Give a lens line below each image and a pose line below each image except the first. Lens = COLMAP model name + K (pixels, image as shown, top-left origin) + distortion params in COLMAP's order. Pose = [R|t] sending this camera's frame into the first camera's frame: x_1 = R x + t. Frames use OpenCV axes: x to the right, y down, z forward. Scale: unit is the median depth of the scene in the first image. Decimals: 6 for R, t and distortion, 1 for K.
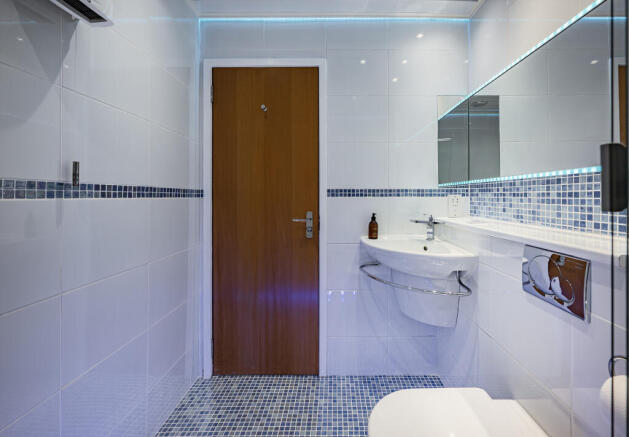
lens RADIAL K [[276.0, 0, 334.7], [0, 276.0, 195.1], [0, 0, 1]] dist [-0.000568, 0.000035]
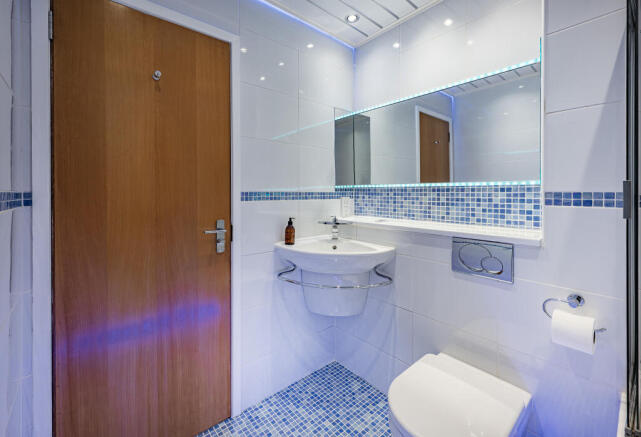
lens RADIAL K [[272.2, 0, 314.8], [0, 272.2, 192.5], [0, 0, 1]] dist [-0.000169, 0.000123]
pose [[0.768403, 0.002279, 0.639963, -0.412473], [-0.005494, 0.999980, 0.003035, -0.025330], [-0.639943, -0.005848, 0.768400, 0.230401]]
